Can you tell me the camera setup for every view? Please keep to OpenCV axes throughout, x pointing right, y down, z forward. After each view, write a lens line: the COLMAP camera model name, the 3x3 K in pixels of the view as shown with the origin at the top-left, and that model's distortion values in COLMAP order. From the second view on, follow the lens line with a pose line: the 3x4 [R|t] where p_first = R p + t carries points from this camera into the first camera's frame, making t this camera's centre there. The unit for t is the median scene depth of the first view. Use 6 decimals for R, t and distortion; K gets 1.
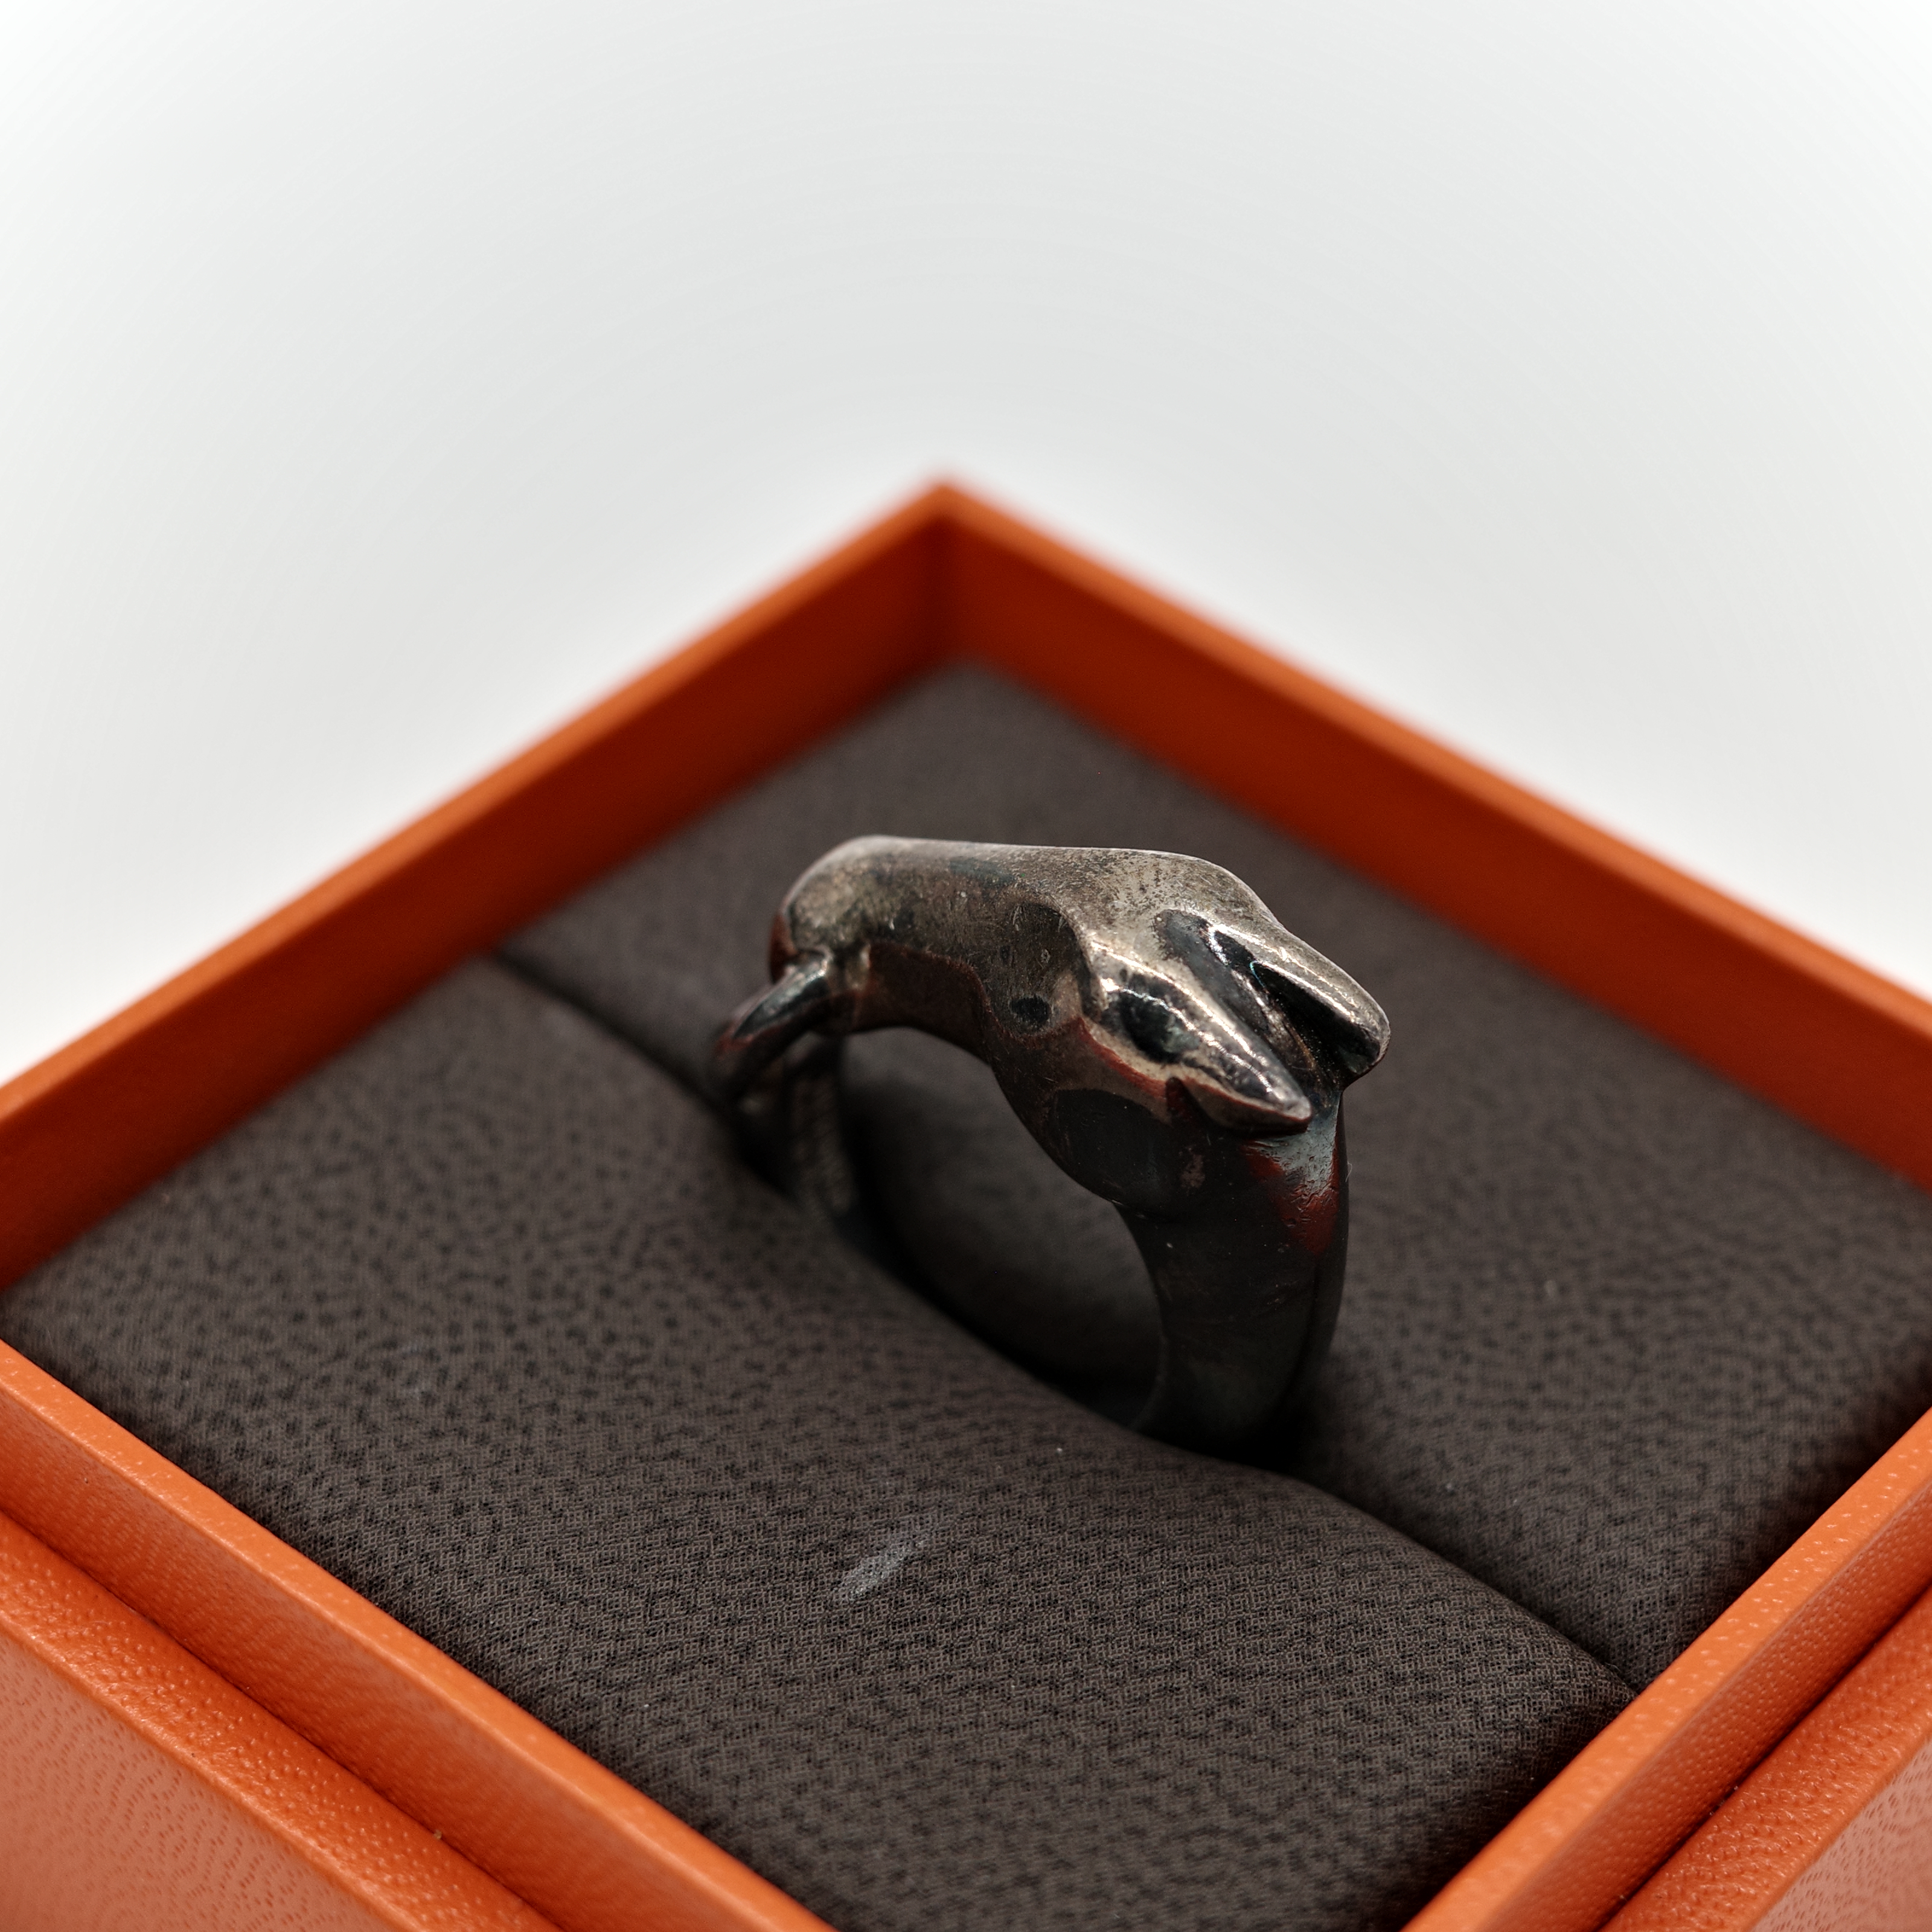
lens RADIAL K [[5078.4, 0, 966.0], [0, 5078.4, 966.0], [0, 0, 1]] dist [0.112029, -0.196001]
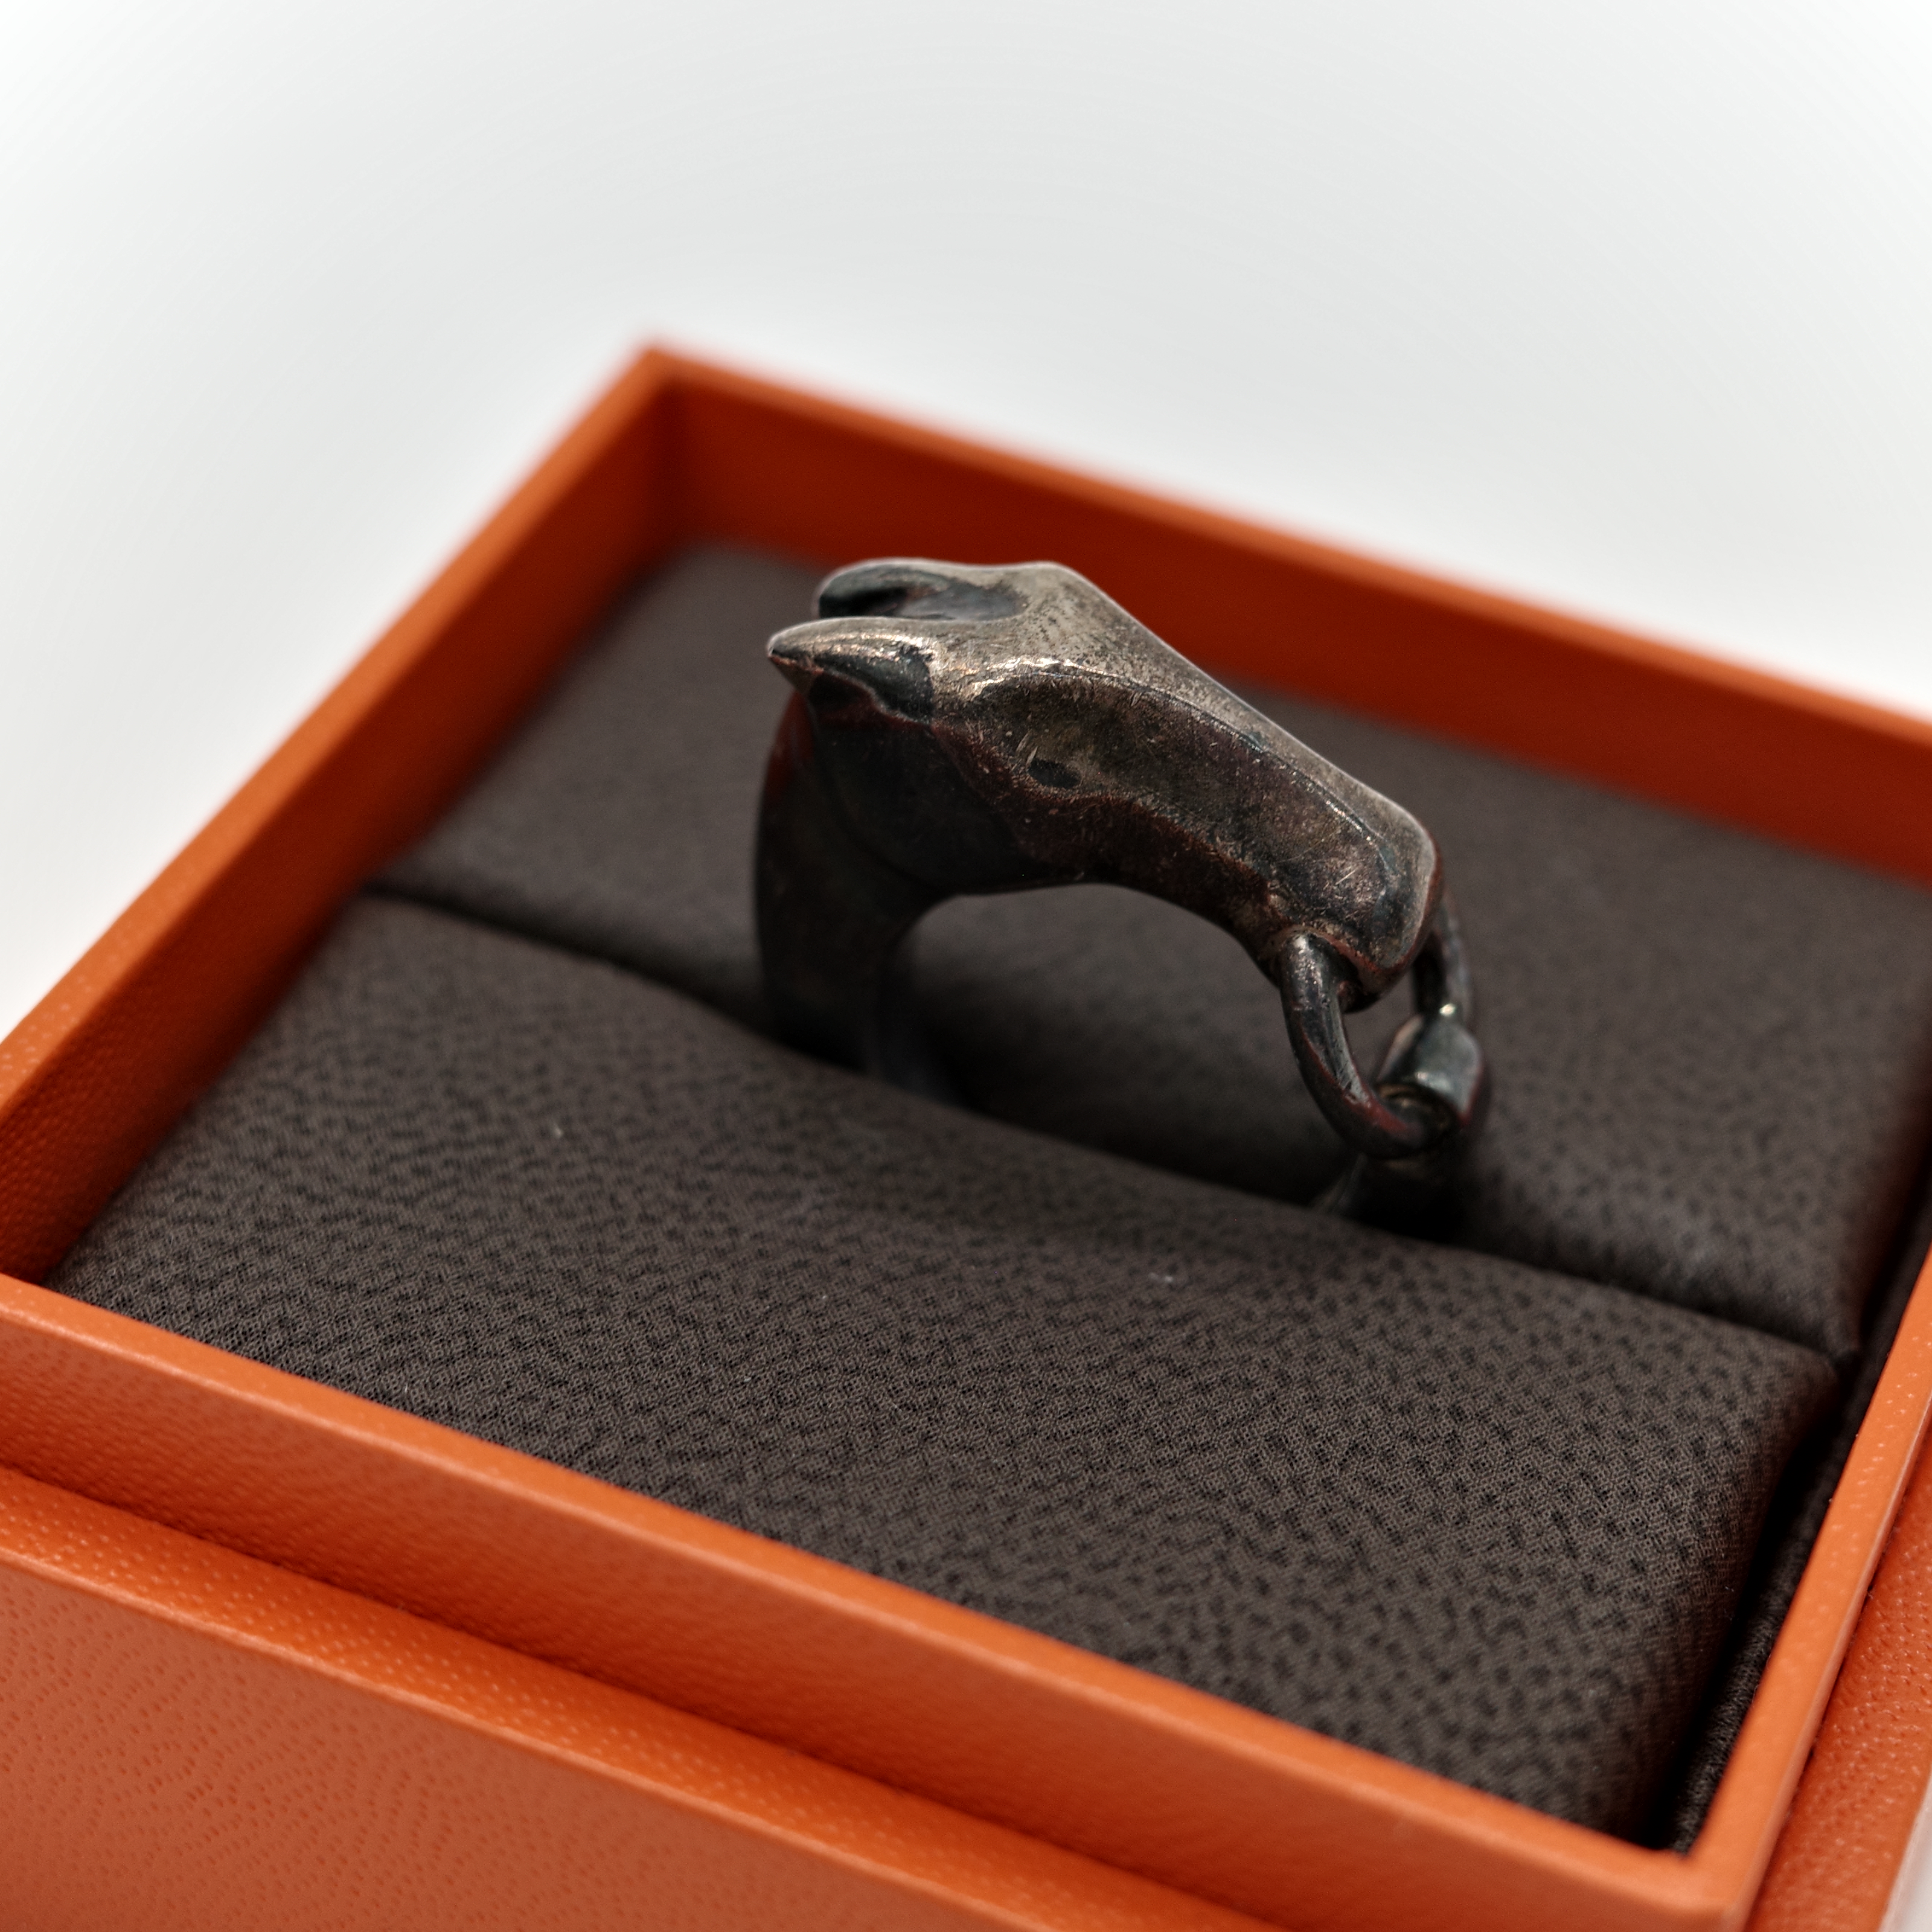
lens RADIAL K [[5078.4, 0, 966.0], [0, 5078.4, 966.0], [0, 0, 1]] dist [0.112029, -0.196001]
pose [[-0.941350, 0.092891, -0.324393, 0.357372], [-0.302883, 0.191136, 0.933664, -0.869429], [0.148732, 0.977158, -0.151790, 1.165682]]
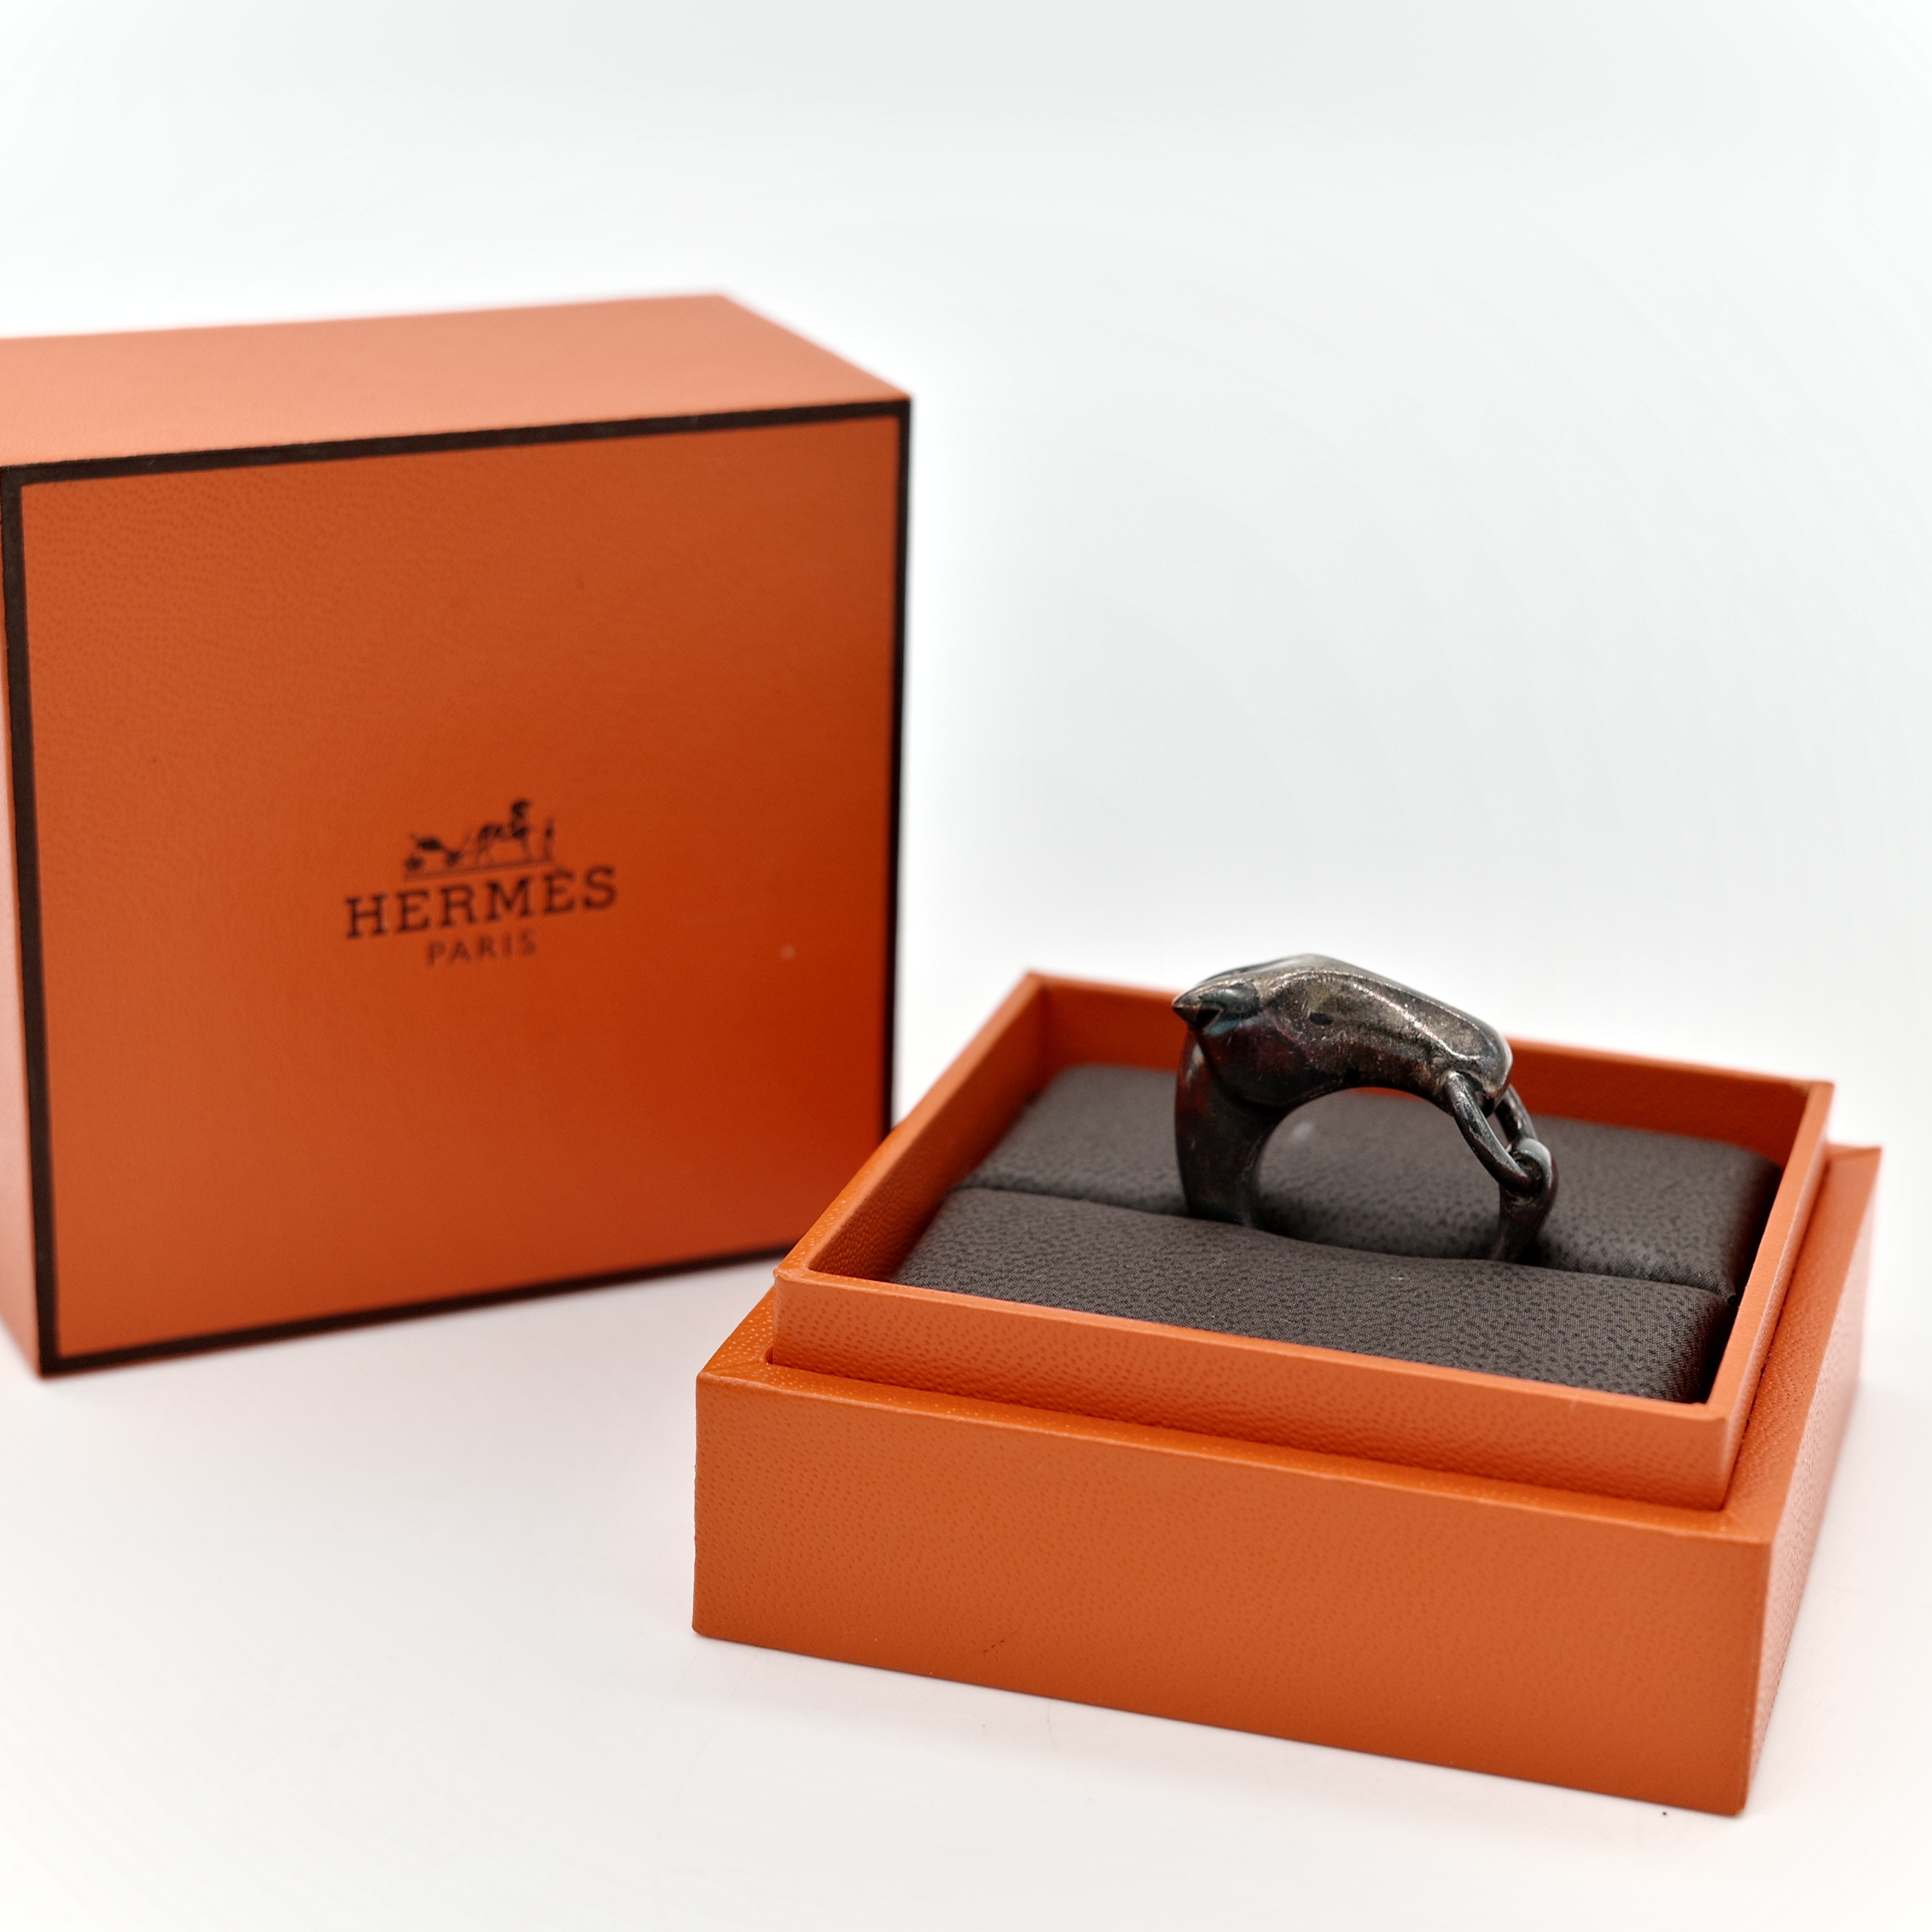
lens RADIAL K [[4628.9, 0, 966.0], [0, 4628.9, 966.0], [0, 0, 1]] dist [0.150509, -0.686172]
pose [[-0.911207, 0.065739, -0.406669, 0.884389], [-0.324141, 0.494819, 0.806279, -1.418001], [0.254231, 0.866506, -0.429574, 1.701251]]
